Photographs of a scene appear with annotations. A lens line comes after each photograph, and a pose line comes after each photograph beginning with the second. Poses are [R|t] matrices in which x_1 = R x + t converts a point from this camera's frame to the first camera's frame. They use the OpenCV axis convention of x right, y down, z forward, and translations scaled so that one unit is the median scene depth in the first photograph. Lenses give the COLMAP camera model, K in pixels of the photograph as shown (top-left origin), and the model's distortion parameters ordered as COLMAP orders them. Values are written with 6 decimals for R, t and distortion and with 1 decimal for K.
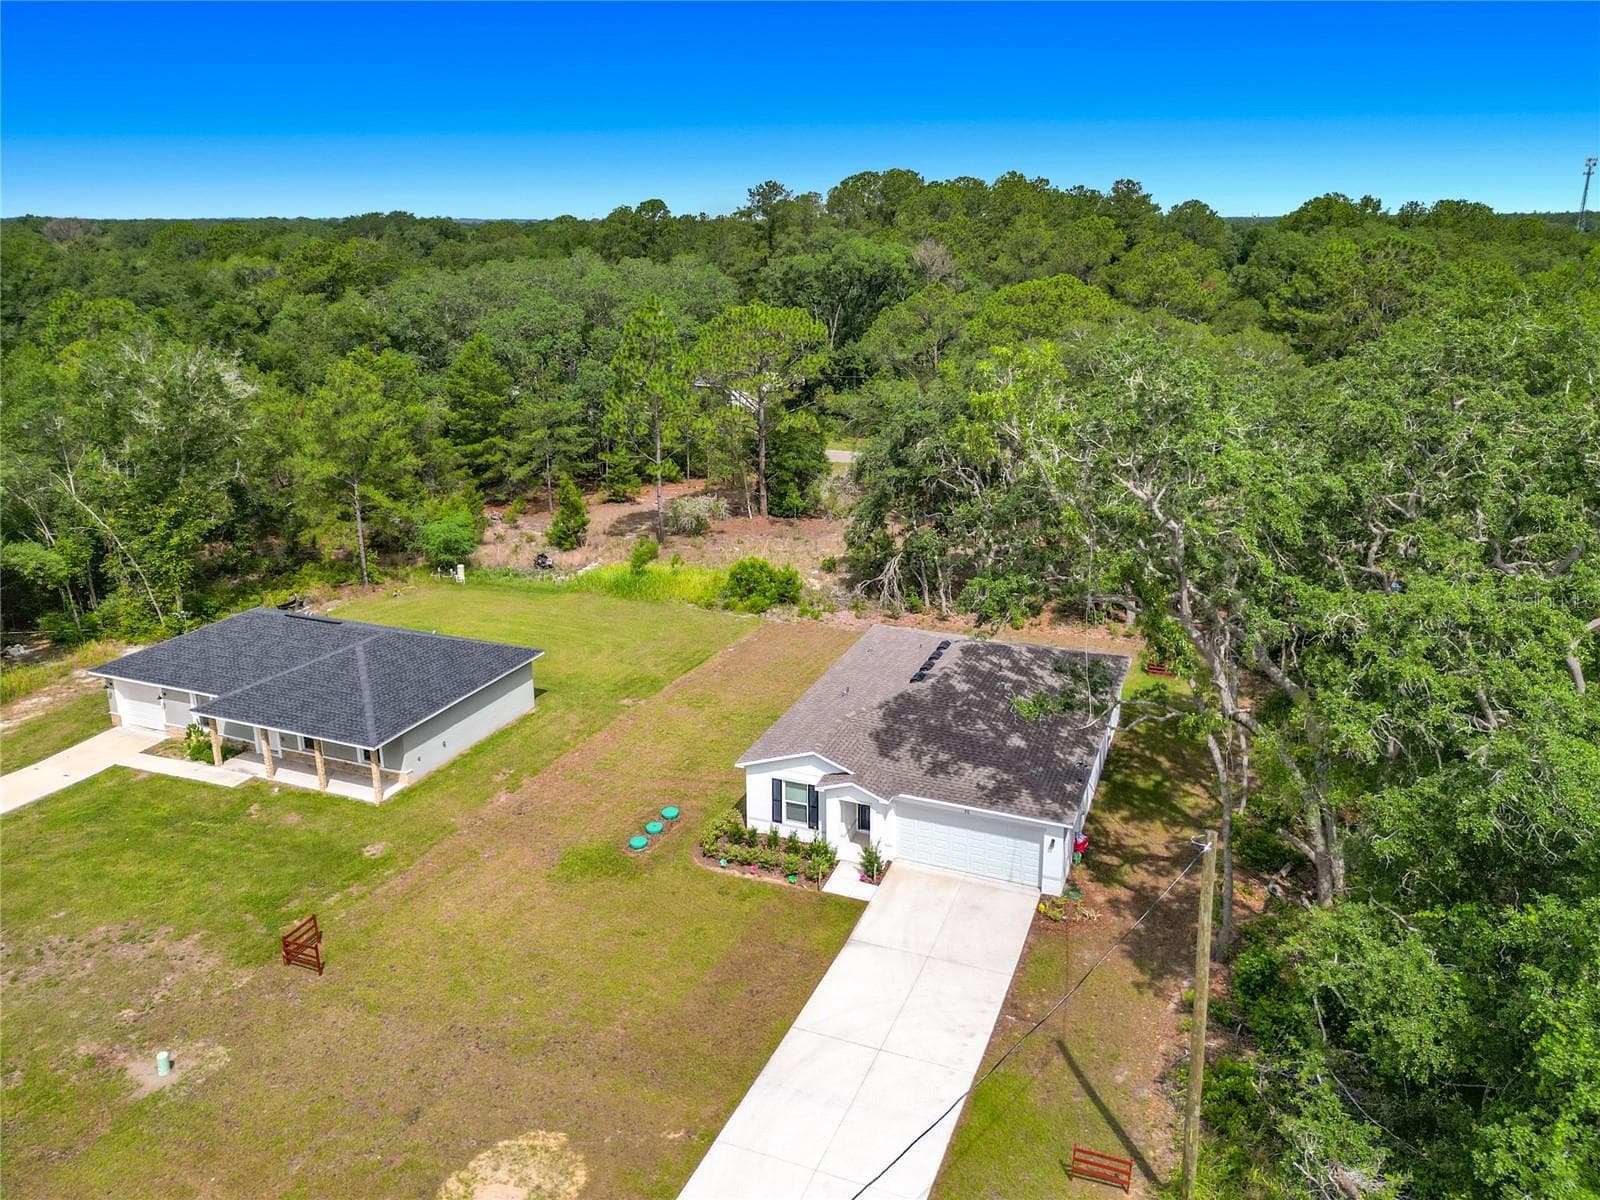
lens RADIAL K [[1154.4, 0, 800.7], [0, 1154.4, 579.8], [0, 0, 1]] dist [0.064976, -0.050536]
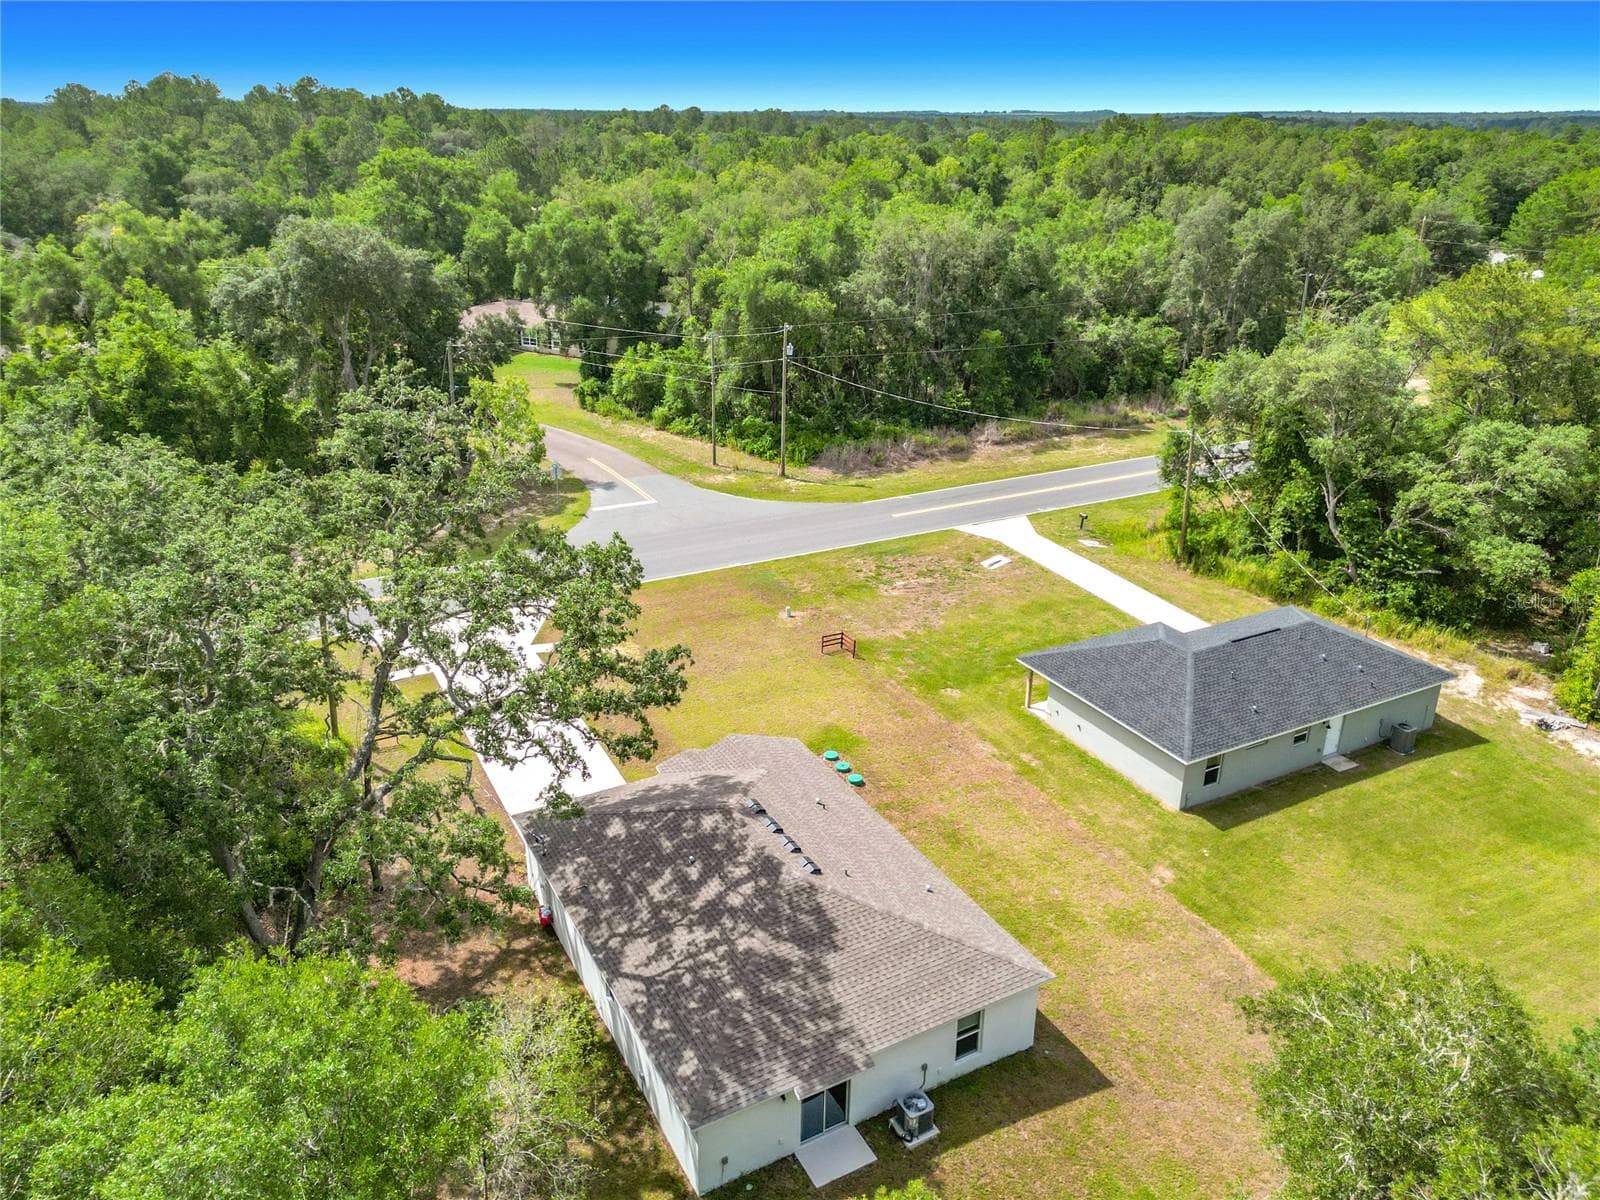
lens RADIAL K [[1154.4, 0, 800.7], [0, 1154.4, 579.8], [0, 0, 1]] dist [0.064976, -0.050536]
pose [[-0.654932, 0.272933, -0.704678, 0.613028], [-0.222969, 0.821192, 0.525289, -0.502110], [0.722045, 0.501150, -0.476970, 1.252988]]
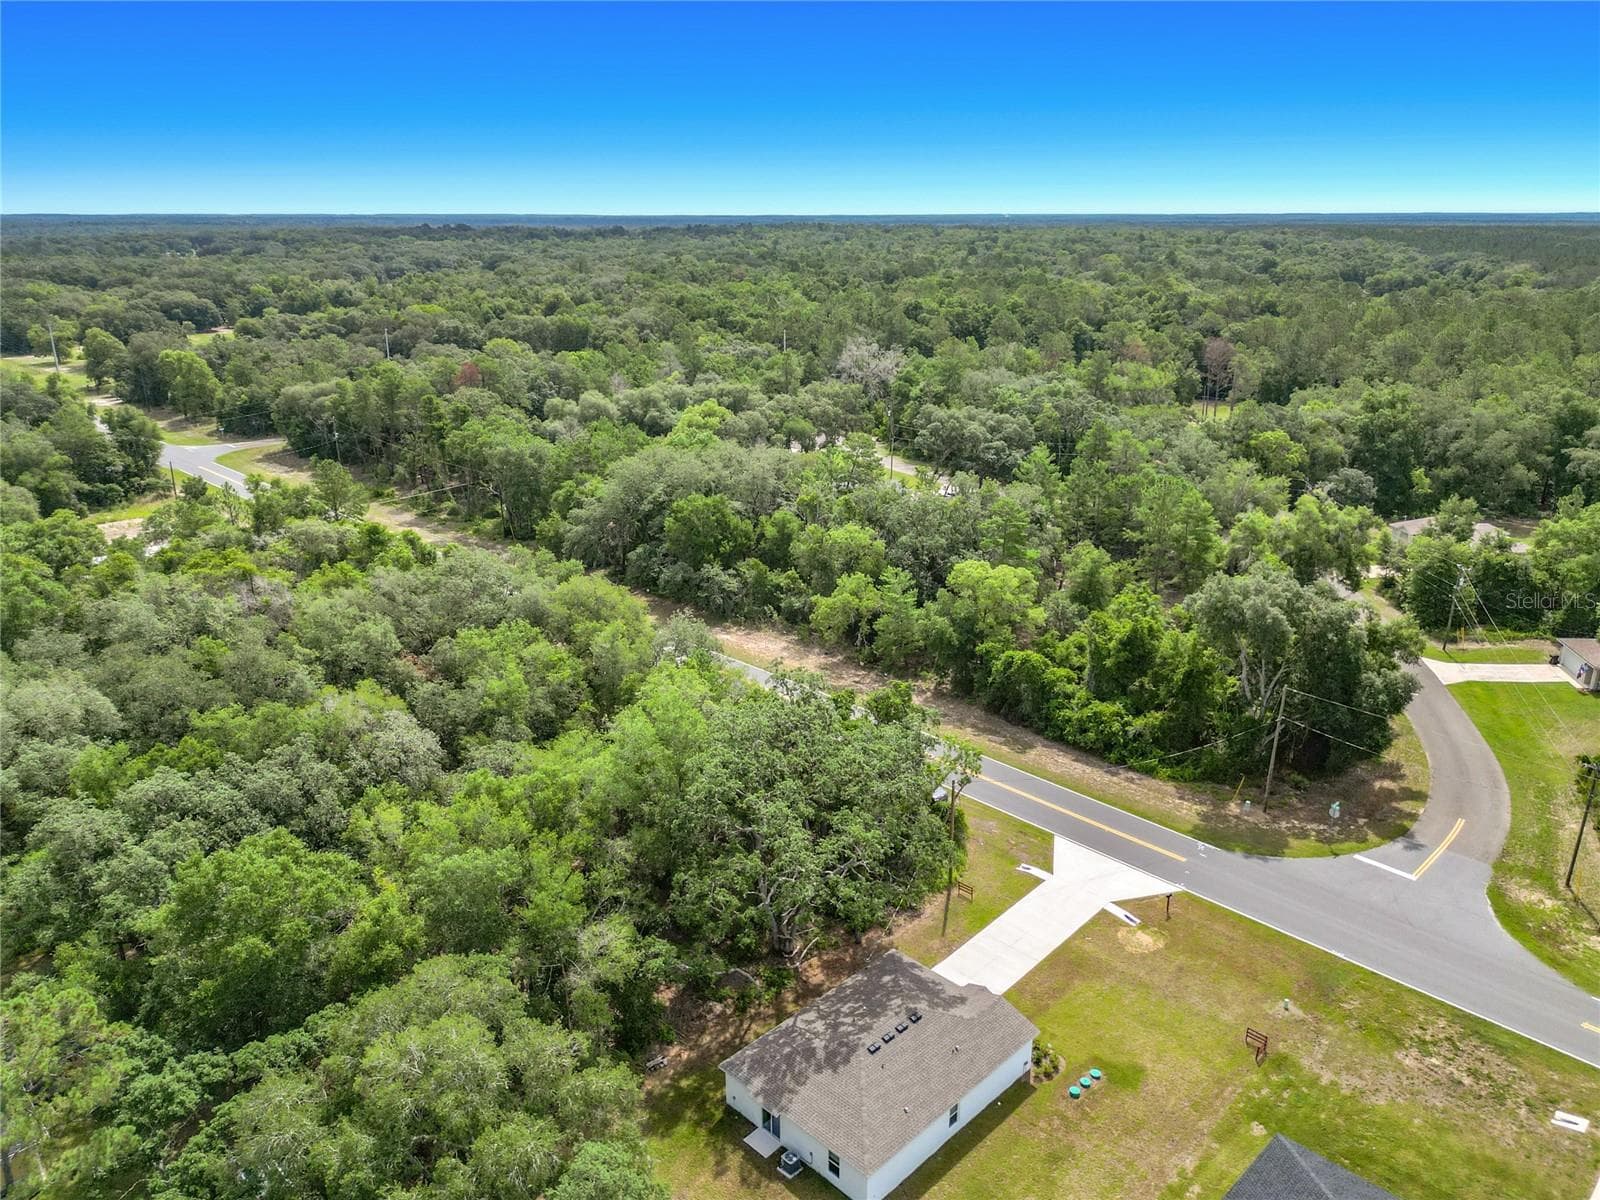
lens RADIAL K [[1168.5, 0, 800.0], [0, 1168.5, 600.0], [0, 0, 1]] dist [0.047673, -0.056707]
pose [[-0.904286, -0.133718, 0.405445, -0.296848], [0.123598, 0.827017, 0.548422, -1.181588], [-0.408644, 0.546042, -0.731333, 1.767846]]
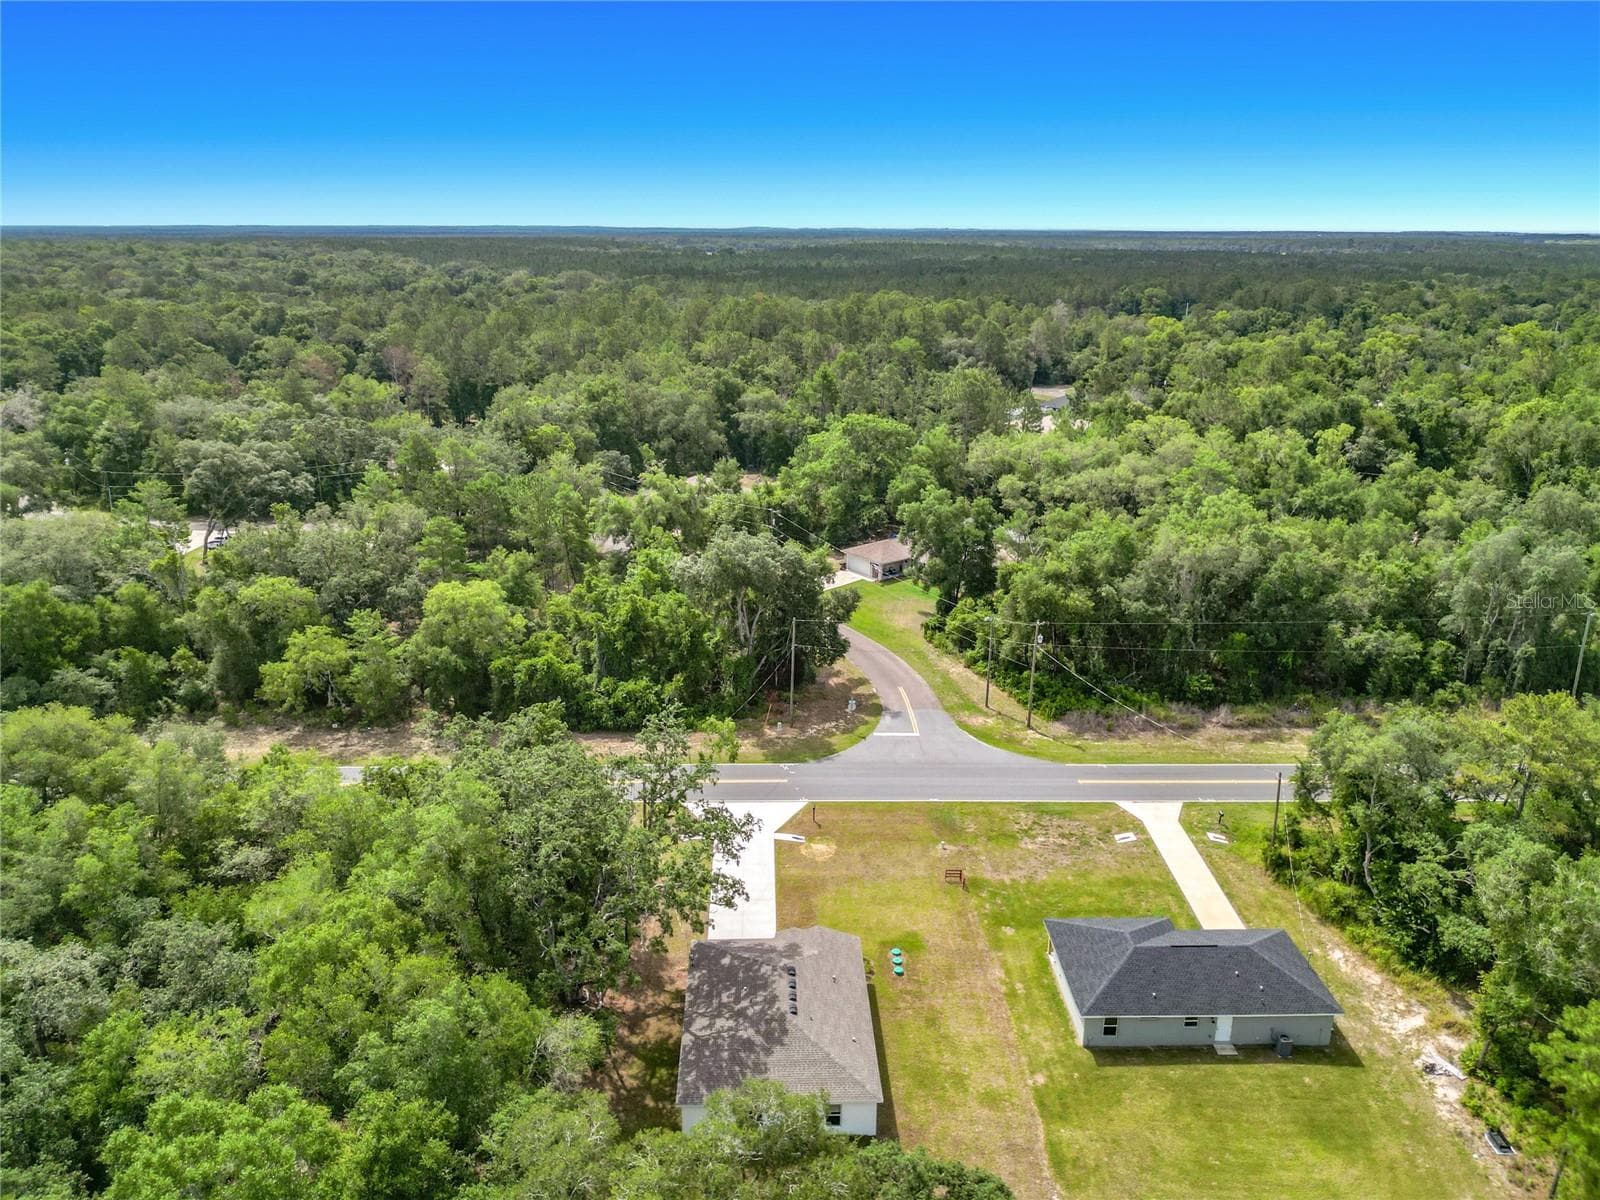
lens RADIAL K [[1164.1, 0, 800.0], [0, 1164.1, 600.0], [0, 0, 1]] dist [0.058566, -0.126797]
pose [[-0.928115, 0.108293, -0.356195, 0.593605], [-0.112991, 0.829694, 0.546663, -1.201619], [0.354733, 0.547613, -0.757816, 1.841578]]
